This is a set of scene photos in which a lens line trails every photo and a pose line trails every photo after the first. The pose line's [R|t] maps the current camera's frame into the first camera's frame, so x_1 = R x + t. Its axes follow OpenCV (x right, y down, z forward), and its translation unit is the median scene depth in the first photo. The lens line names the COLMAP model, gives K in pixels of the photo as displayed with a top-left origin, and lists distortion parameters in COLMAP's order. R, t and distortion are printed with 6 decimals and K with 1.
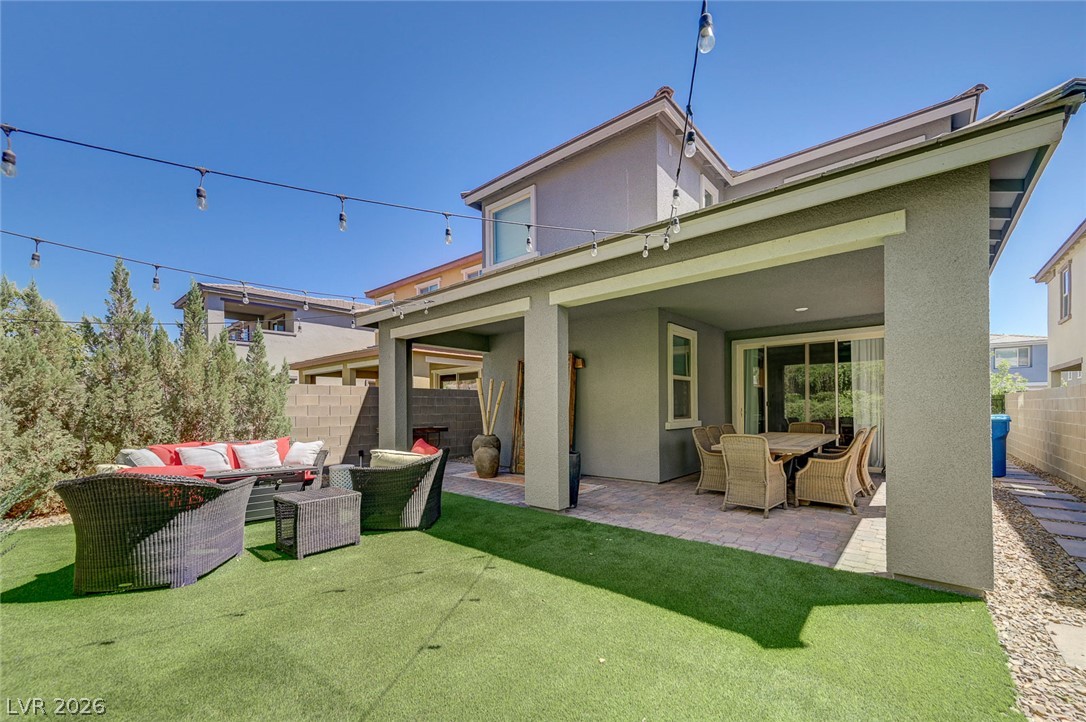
lens RADIAL K [[439.9, 0, 546.0], [0, 439.9, 408.5], [0, 0, 1]] dist [0.000702, 0.000192]
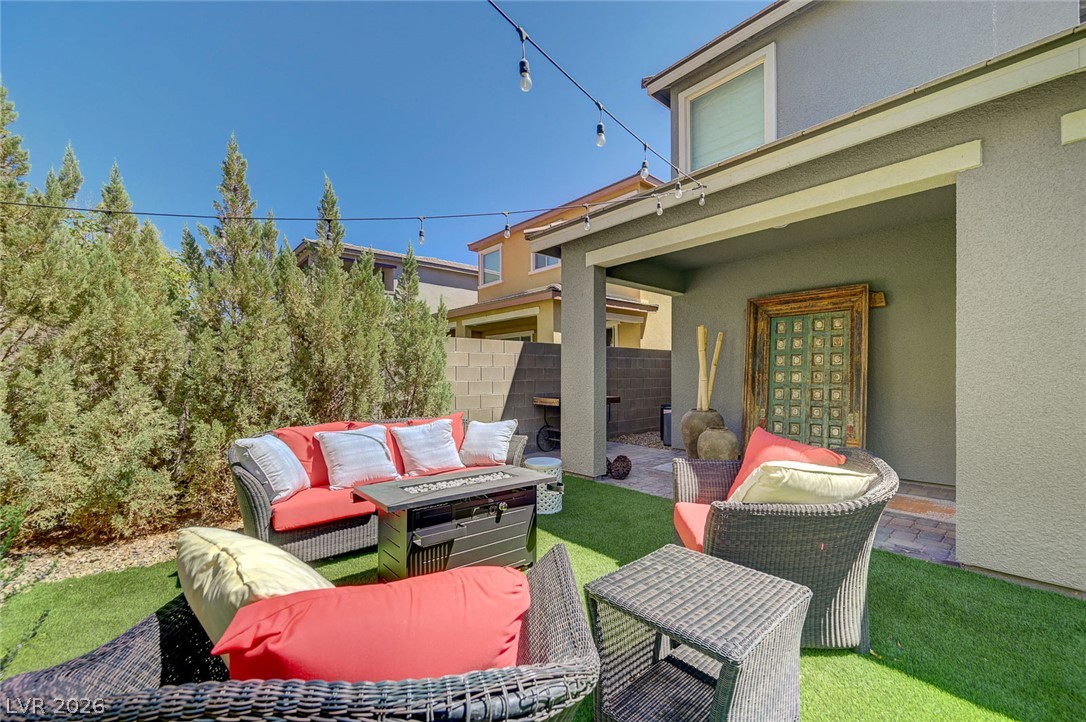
lens RADIAL K [[439.7, 0, 544.6], [0, 439.7, 375.2], [0, 0, 1]] dist [-0.012381, 0.000158]
pose [[0.989679, 0.004735, -0.143224, -0.430249], [-0.004562, 0.999988, 0.001536, 0.008656], [0.143230, -0.000867, 0.989689, 0.438749]]
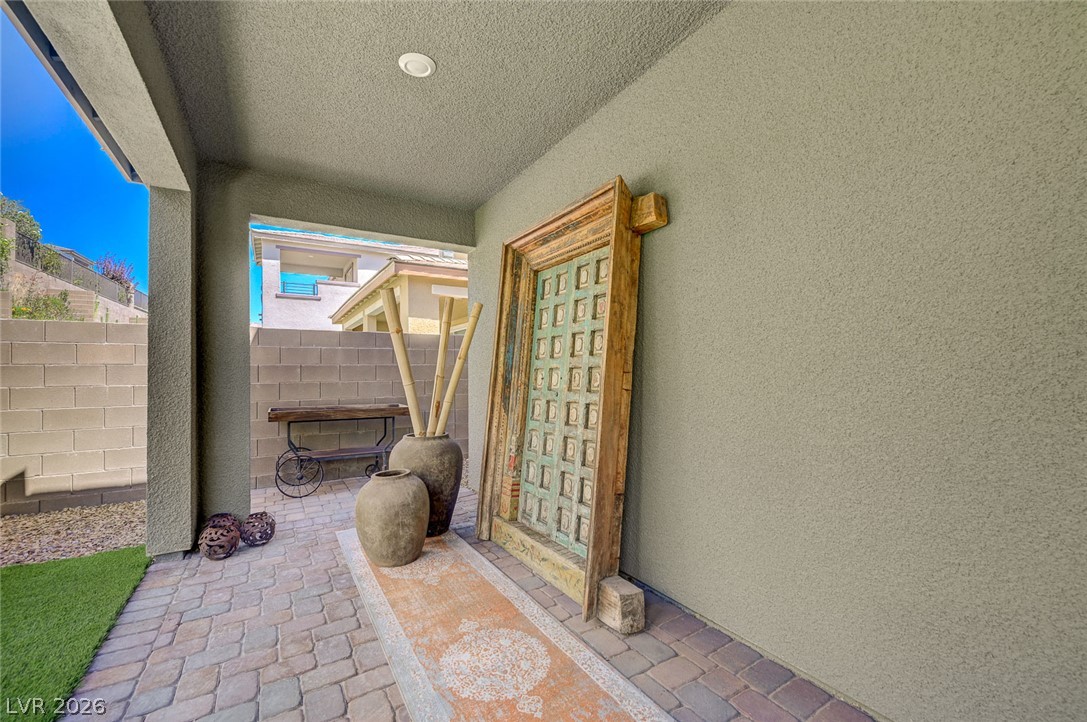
lens RADIAL K [[453.0, 0, 543.5], [0, 453.0, 361.0], [0, 0, 1]] dist [-0.003307, -0.000126]
pose [[0.951226, -0.009010, -0.308363, 0.142253], [0.001884, 0.999724, -0.023400, 0.003252], [0.308488, 0.021678, 0.950981, 0.977363]]
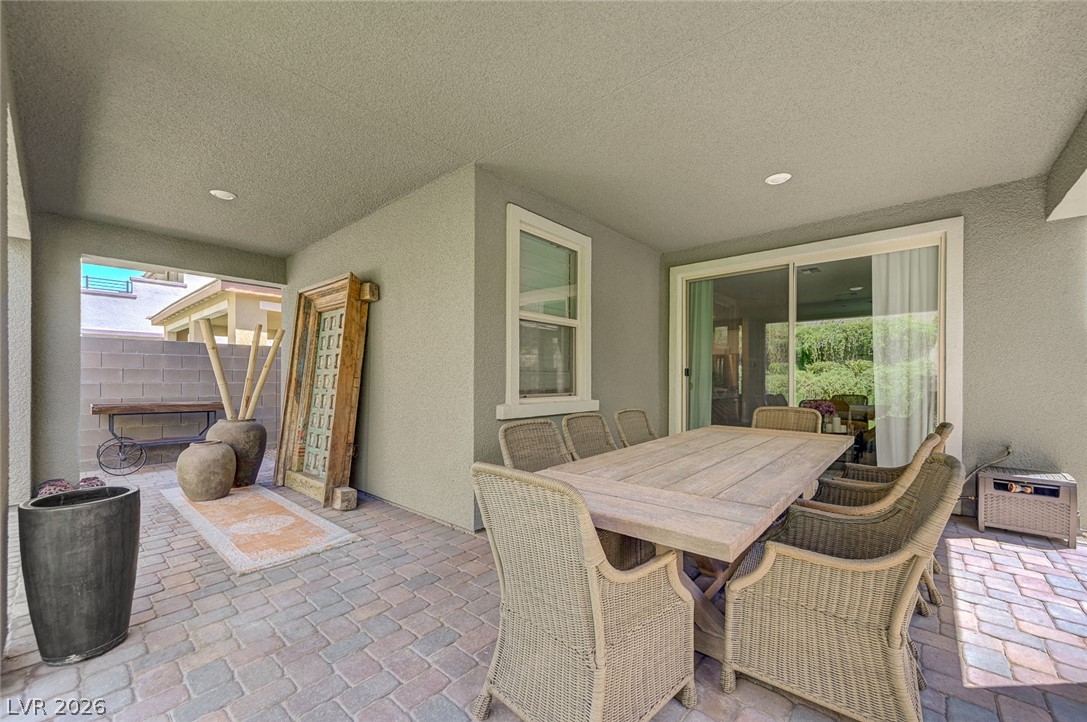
lens RADIAL K [[430.6, 0, 548.1], [0, 430.6, 376.7], [0, 0, 1]] dist [0.000707, 0.000029]
pose [[0.999920, 0.012517, -0.001926, 0.418537], [-0.012529, 0.999902, -0.006193, 0.002781], [0.001848, 0.006216, 0.999979, 0.660690]]
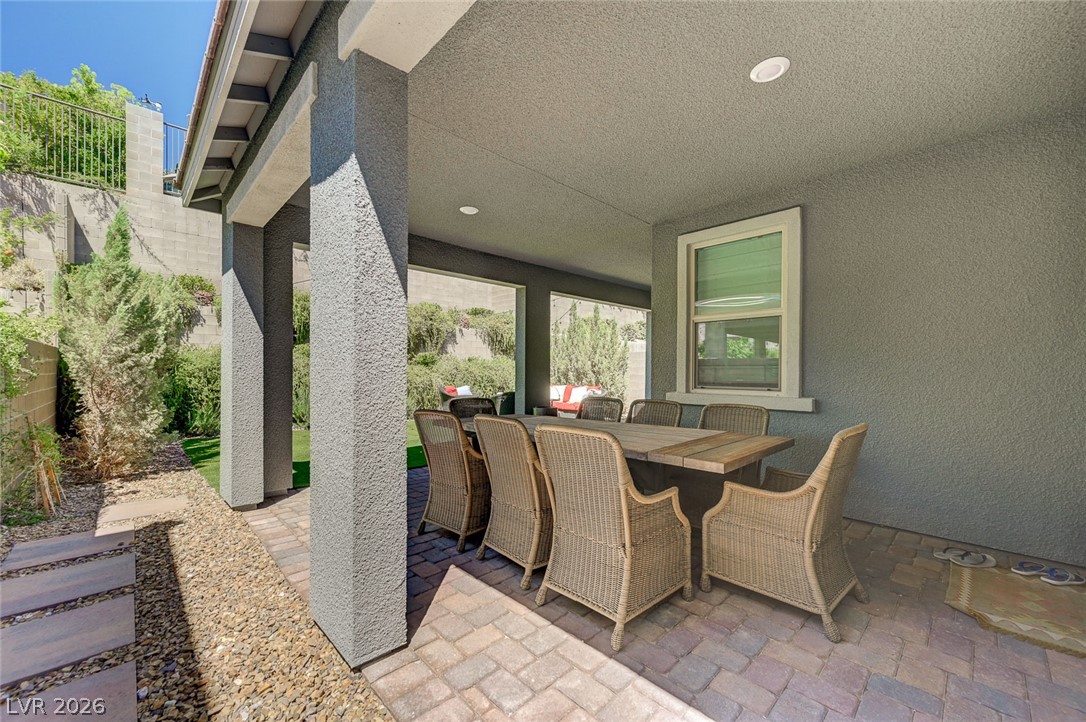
lens RADIAL K [[423.0, 0, 556.1], [0, 423.0, 365.5], [0, 0, 1]] dist [-0.000209, -0.000048]
pose [[-0.078475, 0.000193, -0.996916, 1.155340], [-0.002565, 0.999997, 0.000395, -0.009865], [0.996913, 0.002588, -0.078474, 1.104541]]
